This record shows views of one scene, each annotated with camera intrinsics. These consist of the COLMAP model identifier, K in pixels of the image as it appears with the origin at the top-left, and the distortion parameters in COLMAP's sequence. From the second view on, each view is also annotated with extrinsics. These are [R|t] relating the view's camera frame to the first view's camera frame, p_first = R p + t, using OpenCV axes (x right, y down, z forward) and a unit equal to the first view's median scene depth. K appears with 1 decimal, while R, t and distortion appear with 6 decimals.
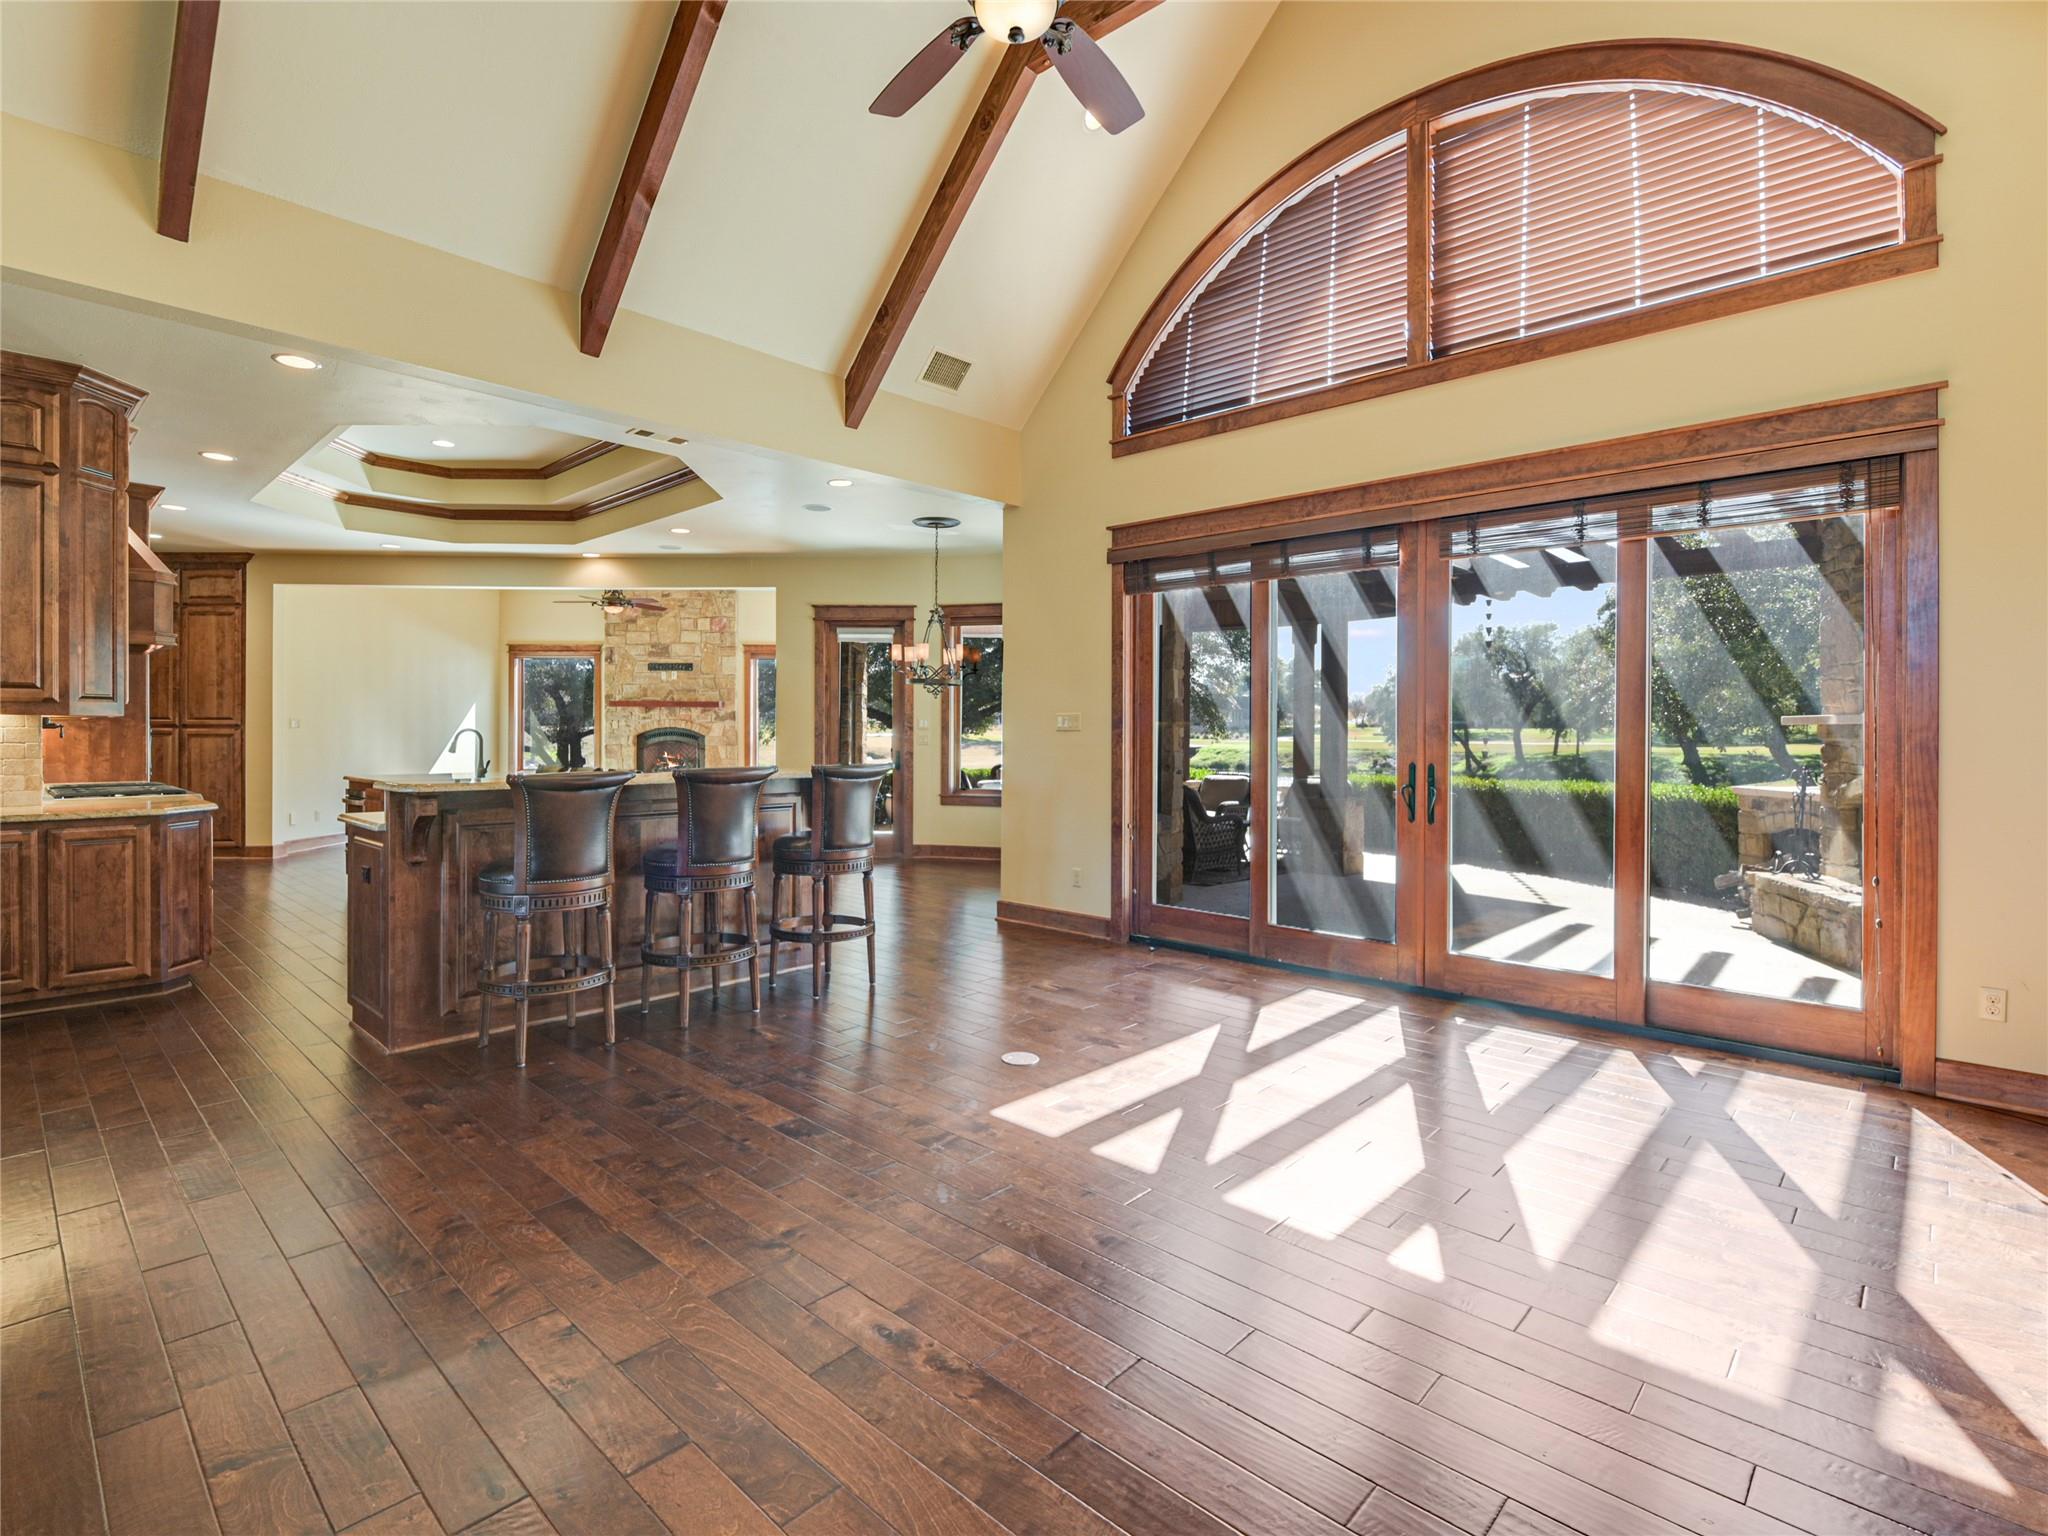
lens RADIAL K [[983.0, 0, 1024.0], [0, 983.0, 768.0], [0, 0, 1]] dist [-0.015647, -0.000553]
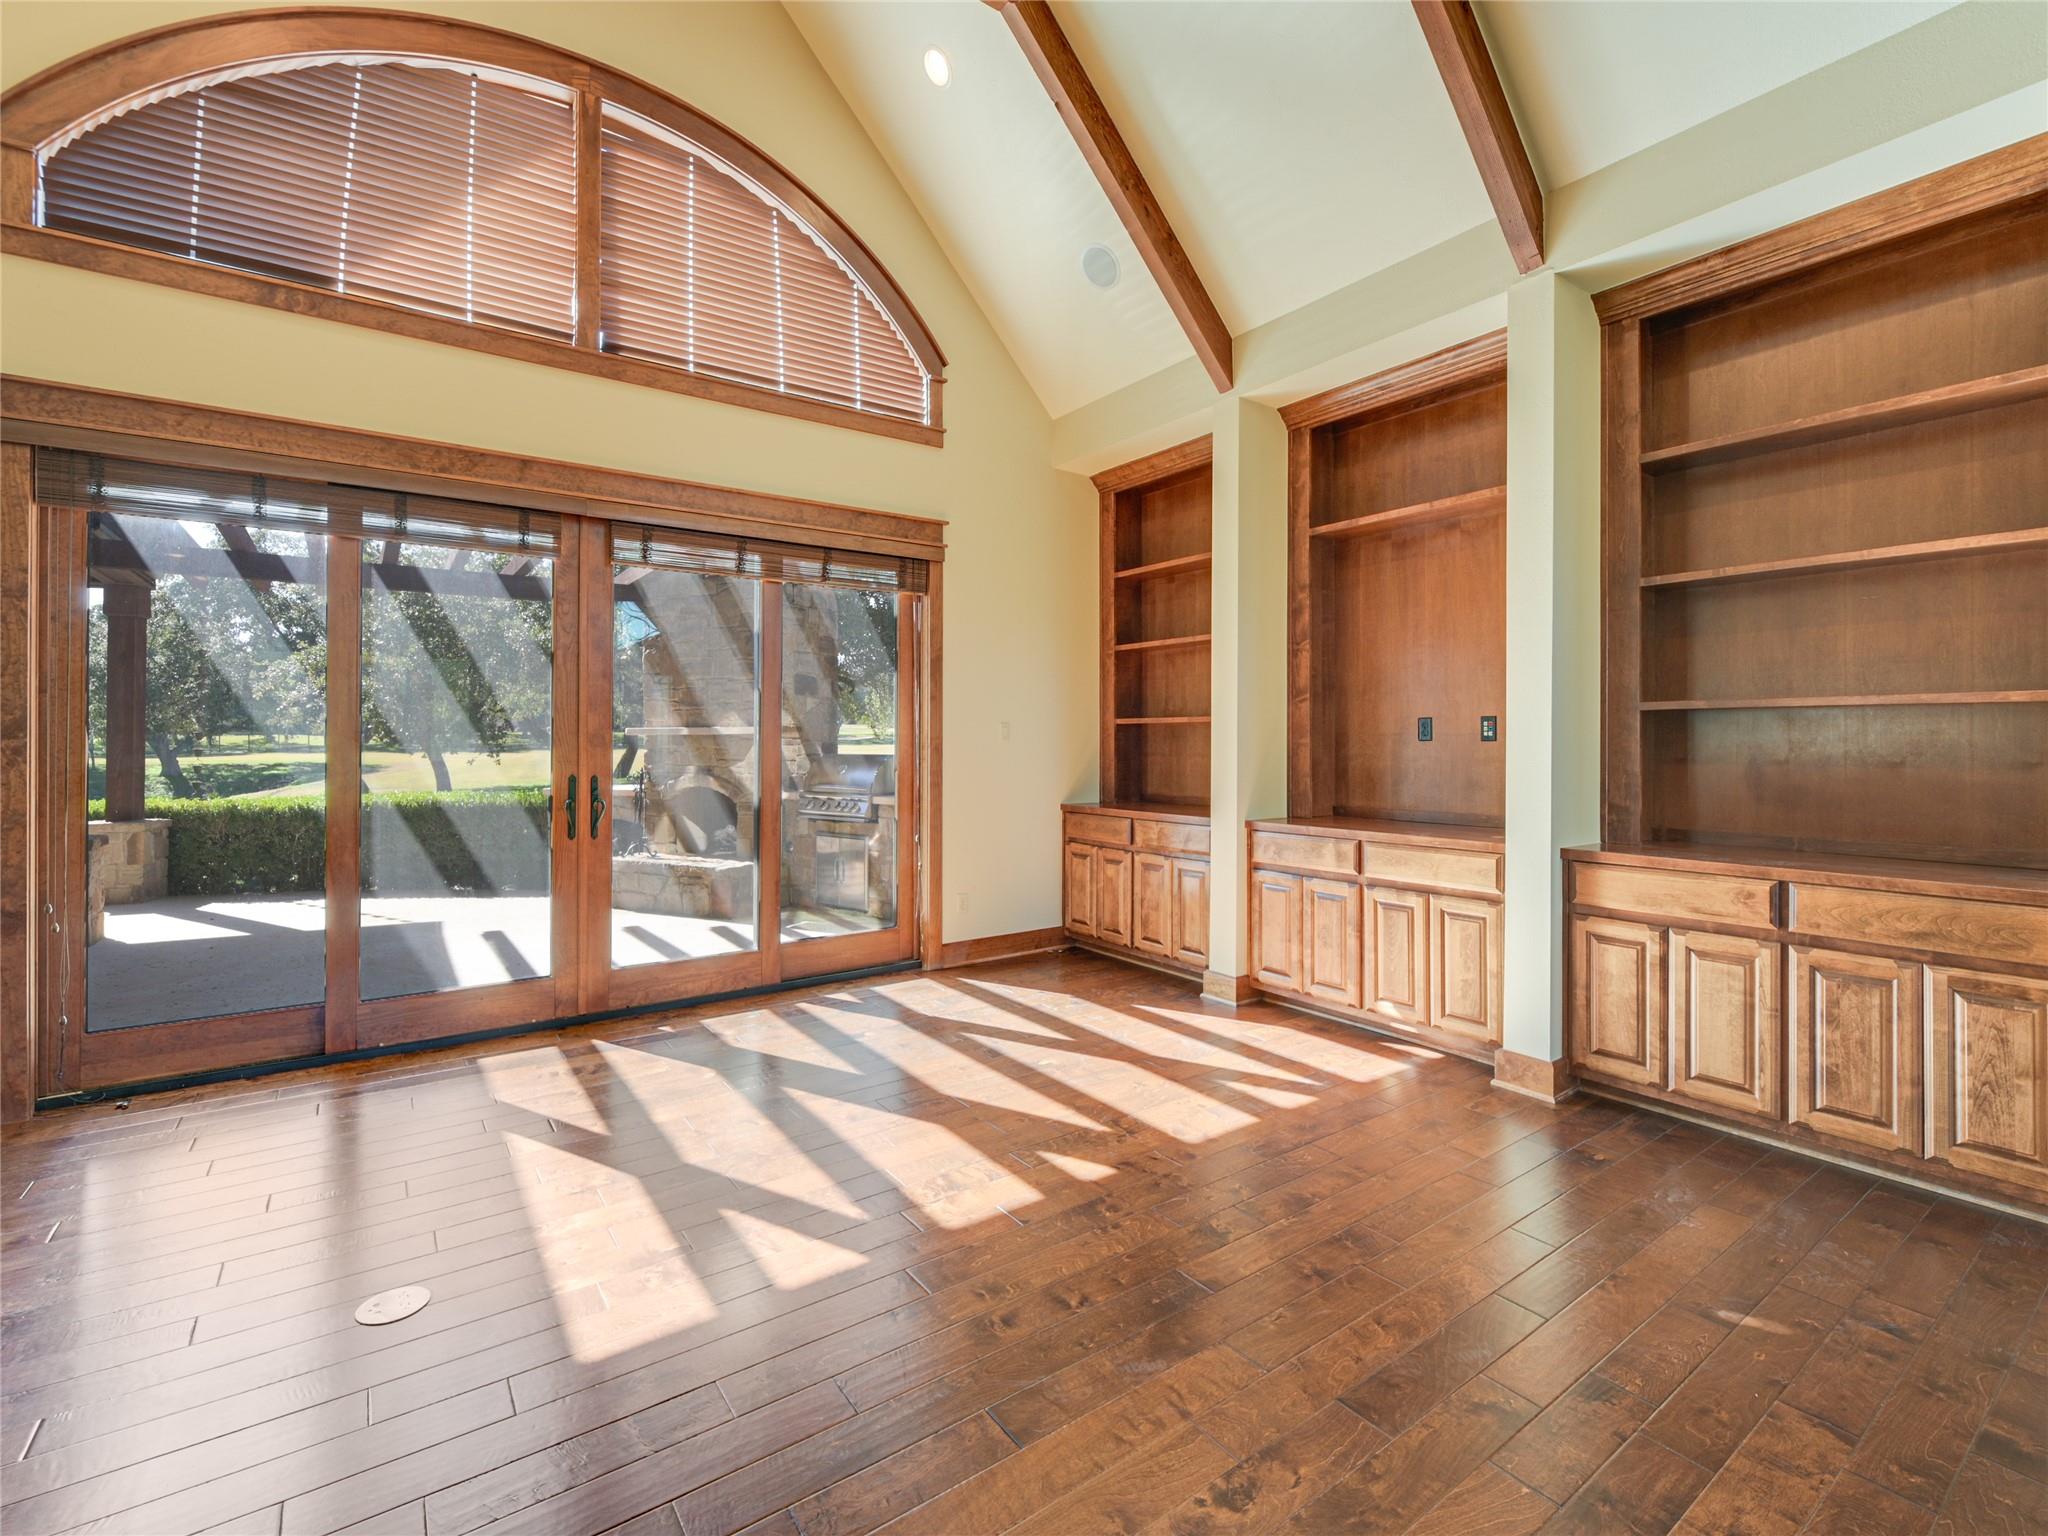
lens RADIAL K [[933.6, 0, 1024.0], [0, 933.6, 758.5], [0, 0, 1]] dist [0.000158, -0.004584]
pose [[0.190049, -0.021554, 0.981538, -0.405312], [0.039147, 0.999130, 0.014361, -0.017803], [-0.980994, 0.035695, 0.190728, 0.435282]]
